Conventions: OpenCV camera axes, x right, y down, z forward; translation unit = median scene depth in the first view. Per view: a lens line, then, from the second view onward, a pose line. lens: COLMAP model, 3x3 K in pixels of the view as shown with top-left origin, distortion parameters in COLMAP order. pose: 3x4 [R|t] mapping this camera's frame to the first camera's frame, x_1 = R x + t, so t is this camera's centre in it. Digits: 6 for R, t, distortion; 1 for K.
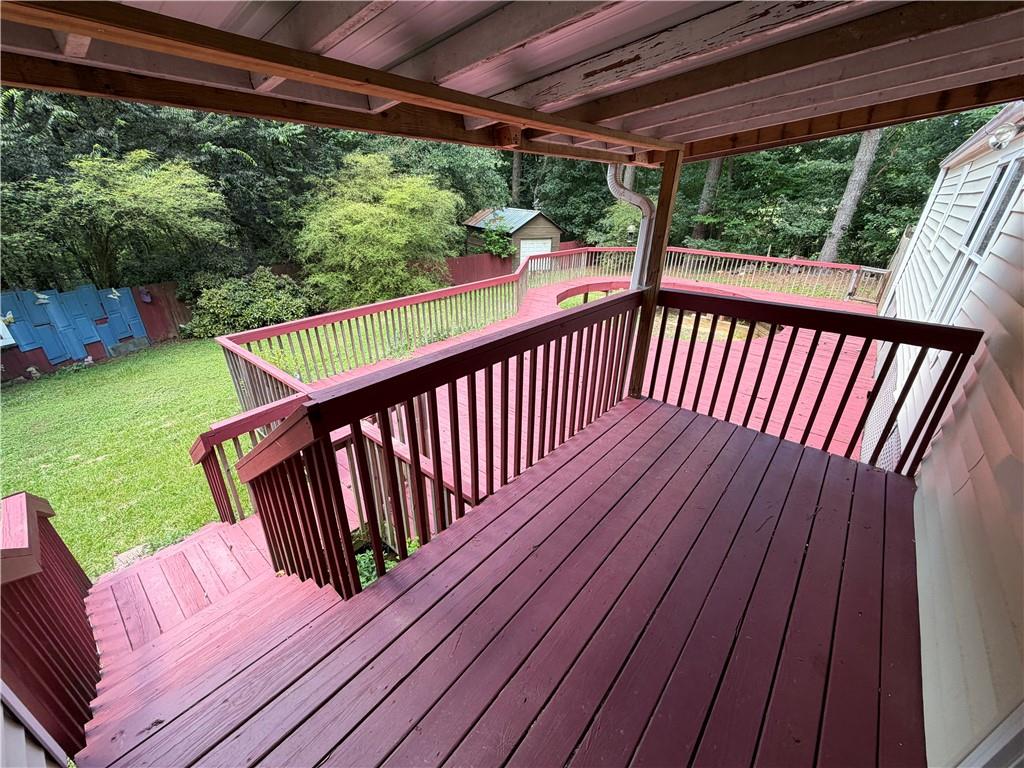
lens RADIAL K [[408.4, 0, 507.6], [0, 408.4, 383.8], [0, 0, 1]] dist [0.000920, 0.000025]
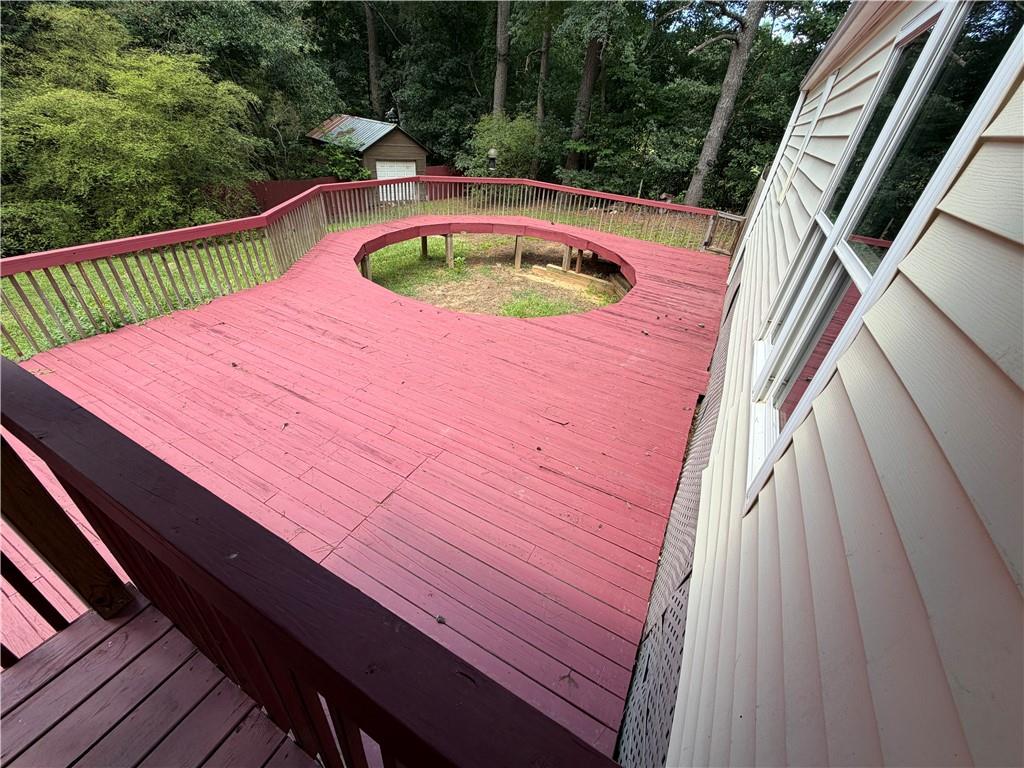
lens RADIAL K [[408.4, 0, 508.6], [0, 408.4, 385.2], [0, 0, 1]] dist [0.000920, 0.000025]
pose [[0.974150, -0.070596, 0.214586, 0.118613], [0.035570, 0.986000, 0.162908, -0.044201], [-0.223083, -0.151064, 0.963023, 0.110207]]
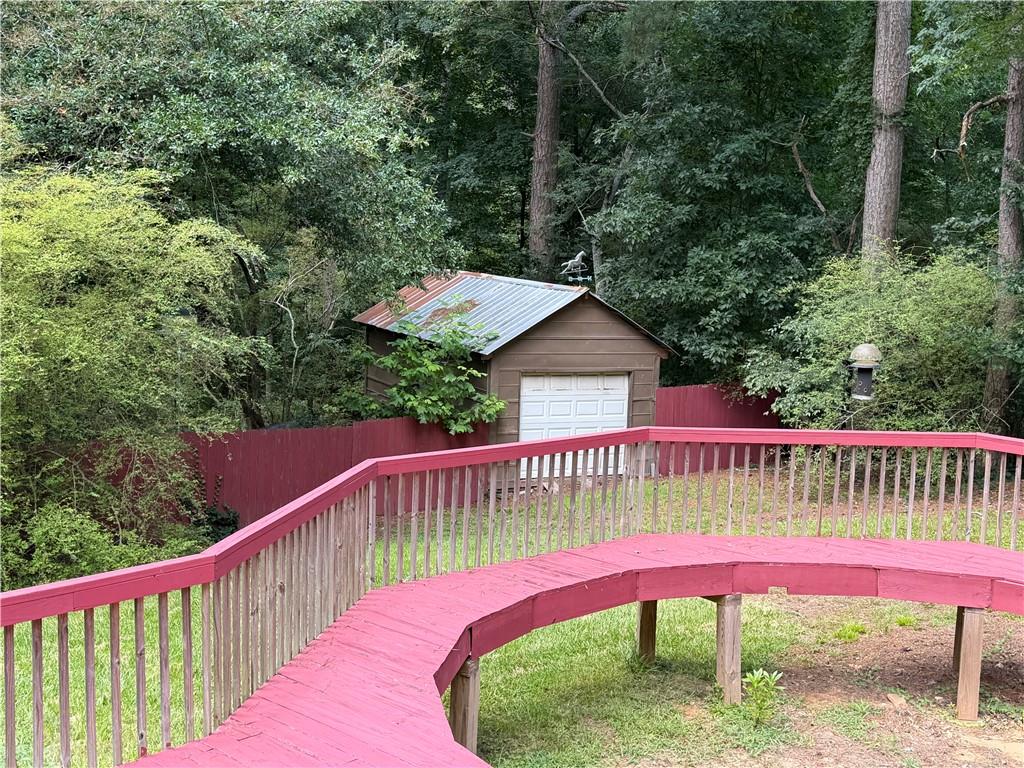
lens RADIAL K [[1320.2, 0, 516.1], [0, 1320.2, 379.7], [0, 0, 1]] dist [0.124058, 0.000000]
pose [[0.998333, 0.025253, -0.051893, 0.109565], [-0.040472, 0.947366, -0.317586, -0.063846], [0.041141, 0.319156, 0.946809, 0.129481]]
